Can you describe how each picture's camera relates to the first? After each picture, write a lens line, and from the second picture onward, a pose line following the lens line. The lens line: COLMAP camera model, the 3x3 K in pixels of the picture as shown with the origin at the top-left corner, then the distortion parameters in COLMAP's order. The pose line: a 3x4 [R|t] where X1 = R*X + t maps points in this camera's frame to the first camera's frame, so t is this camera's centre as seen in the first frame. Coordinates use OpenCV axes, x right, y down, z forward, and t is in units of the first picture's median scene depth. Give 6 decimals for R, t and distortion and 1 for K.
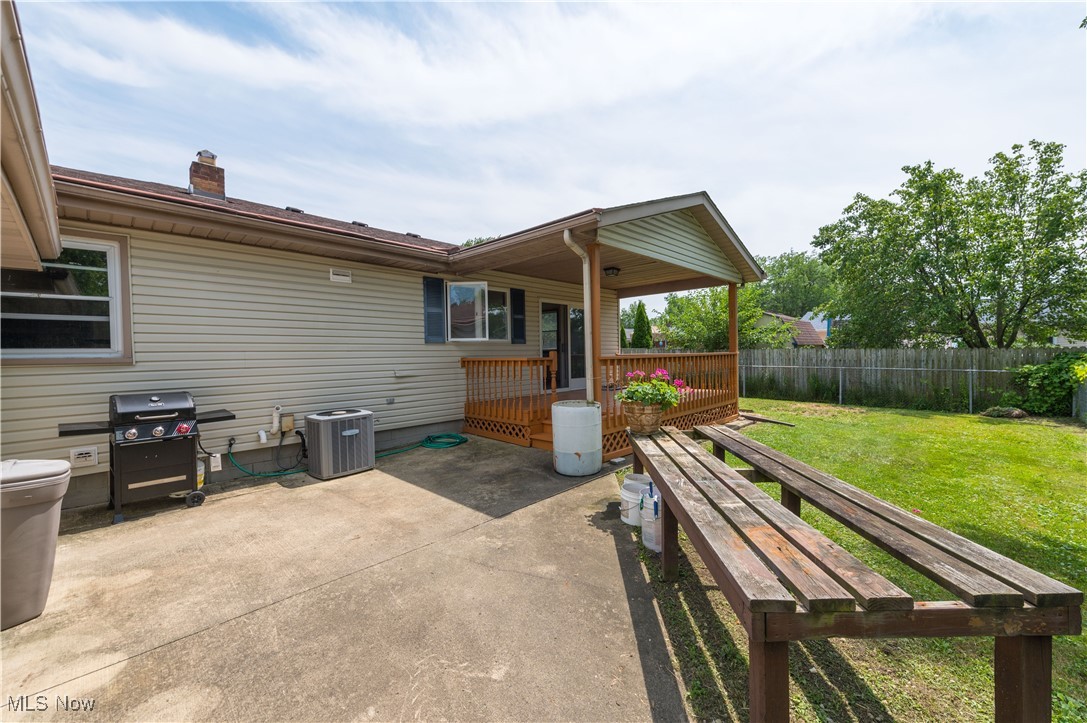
lens RADIAL K [[431.2, 0, 544.8], [0, 431.2, 358.7], [0, 0, 1]] dist [0.001675, -0.000034]
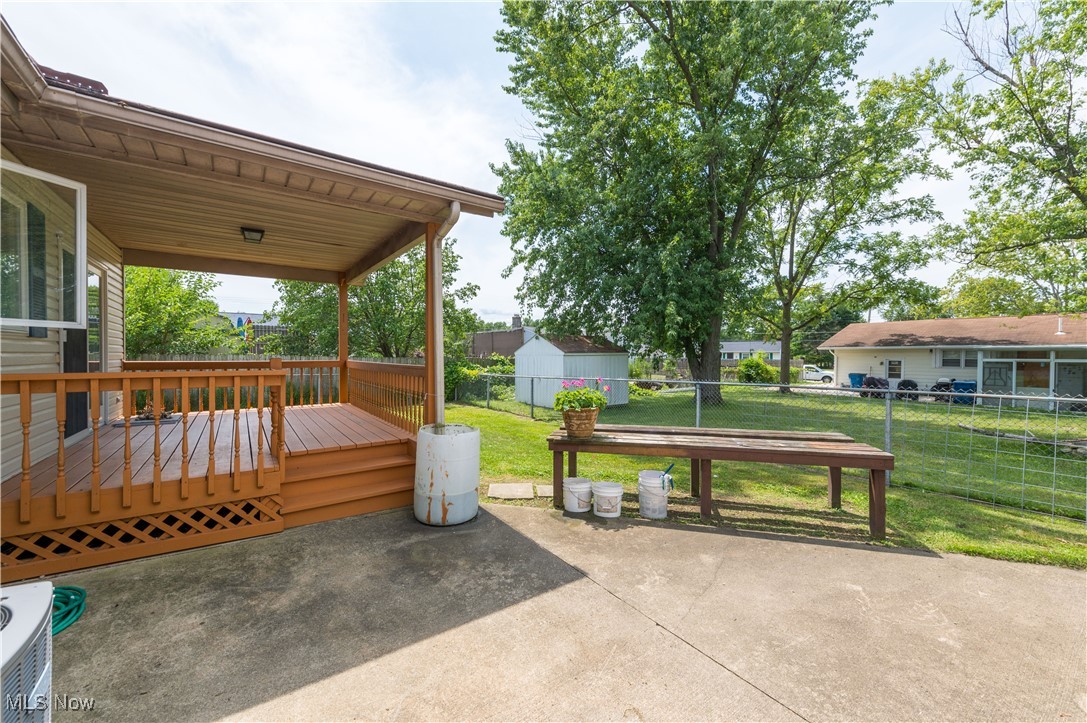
lens RADIAL K [[431.2, 0, 546.3], [0, 431.2, 357.6], [0, 0, 1]] dist [0.001675, -0.000034]
pose [[0.180431, 0.000752, 0.983587, -0.906994], [0.010147, 0.999945, -0.002626, -0.037578], [-0.983535, 0.010455, 0.180413, 0.909784]]
